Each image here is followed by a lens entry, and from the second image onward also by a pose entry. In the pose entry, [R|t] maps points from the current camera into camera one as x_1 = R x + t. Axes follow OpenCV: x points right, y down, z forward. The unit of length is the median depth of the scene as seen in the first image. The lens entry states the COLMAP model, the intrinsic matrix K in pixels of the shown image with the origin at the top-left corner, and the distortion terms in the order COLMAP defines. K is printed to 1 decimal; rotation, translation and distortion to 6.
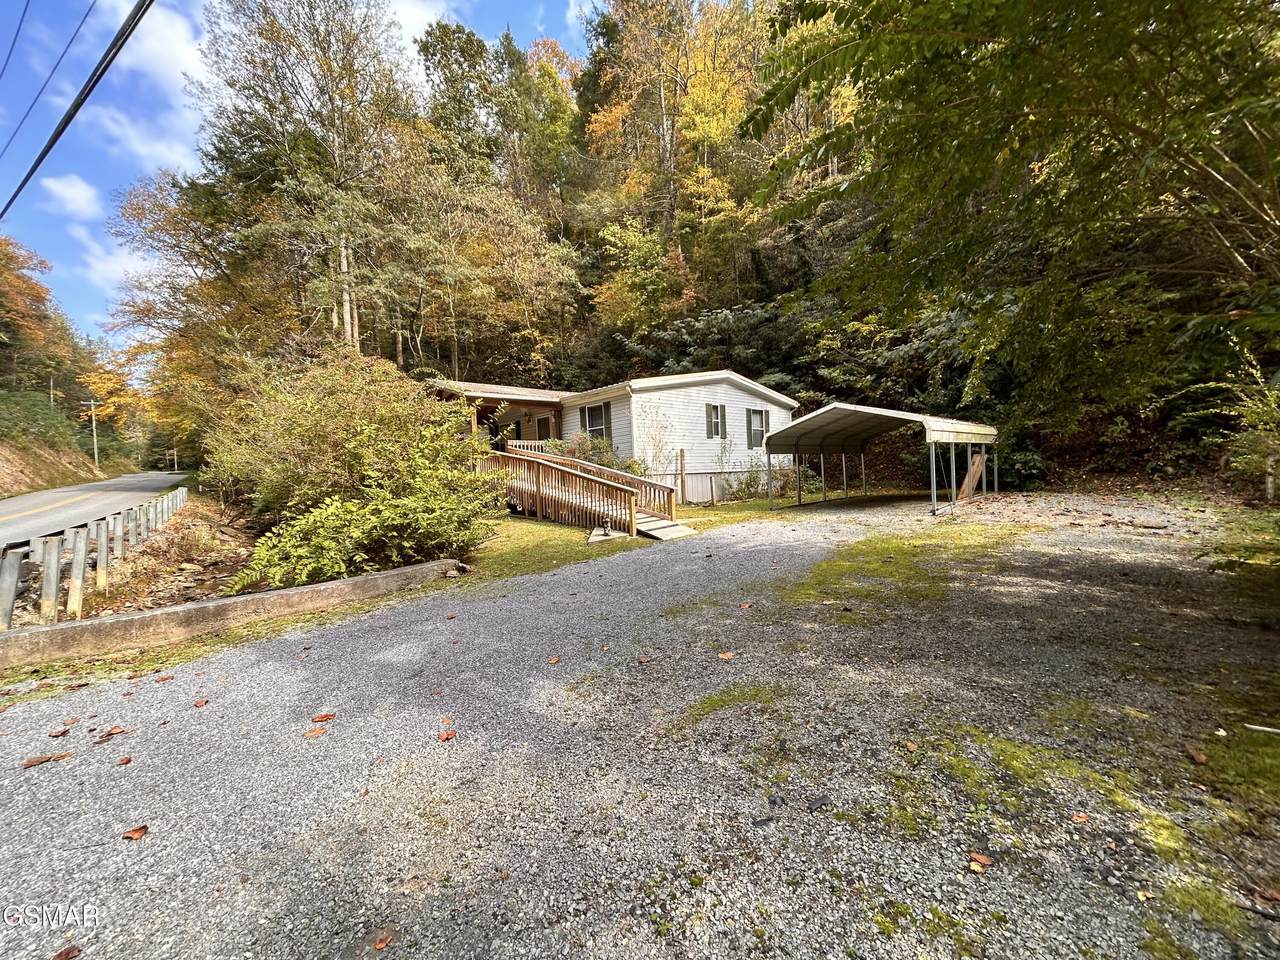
lens RADIAL K [[501.4, 0, 631.3], [0, 501.4, 476.6], [0, 0, 1]] dist [0.000707, -0.000033]
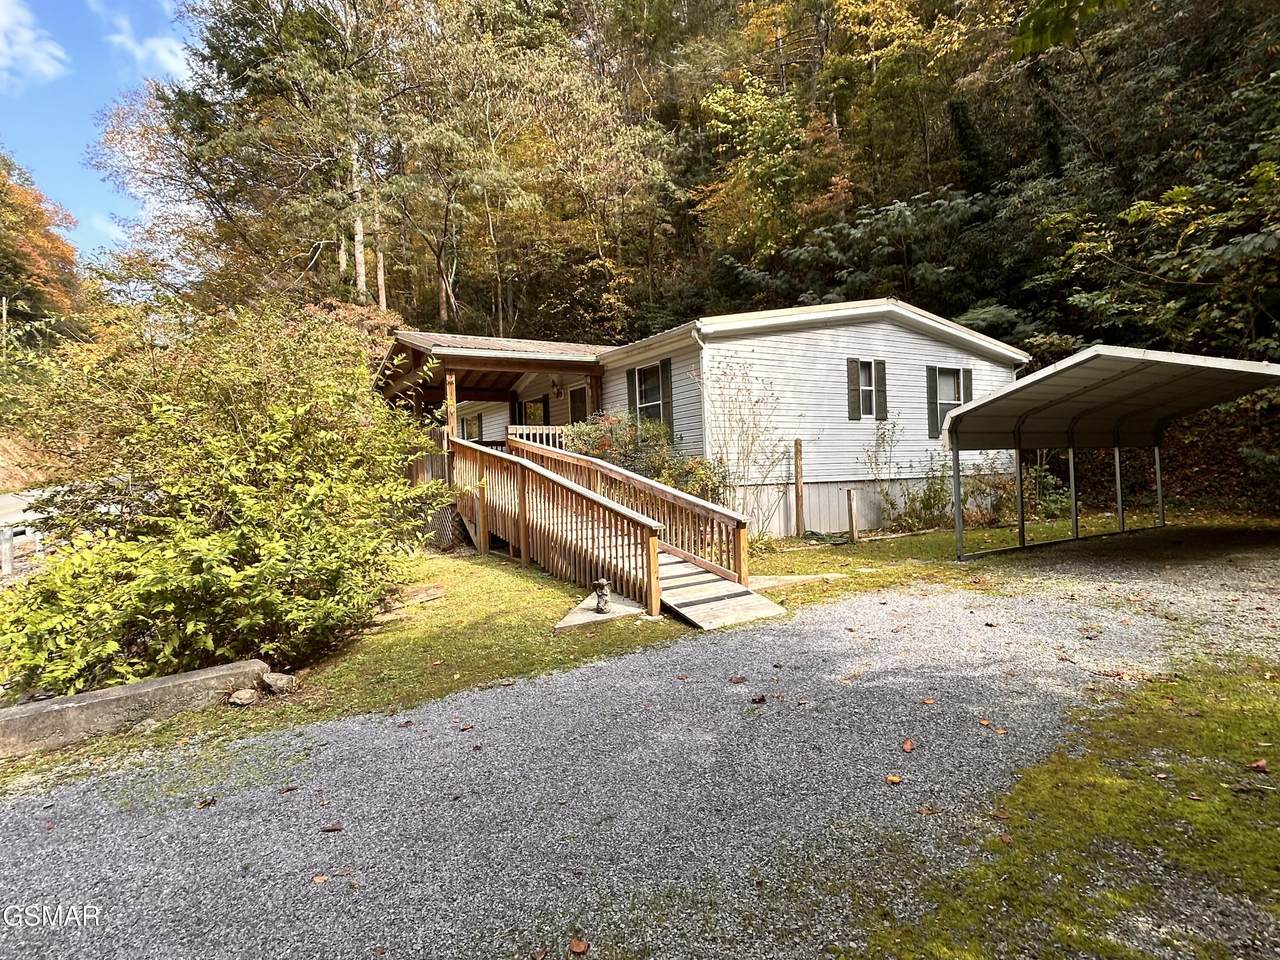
lens RADIAL K [[709.2, 0, 634.5], [0, 709.2, 478.5], [0, 0, 1]] dist [-0.002696, -0.000252]
pose [[0.980014, 0.008795, -0.198734, 0.064736], [-0.007386, 0.999942, 0.007834, -0.013072], [0.198791, -0.006210, 0.980022, 0.147488]]
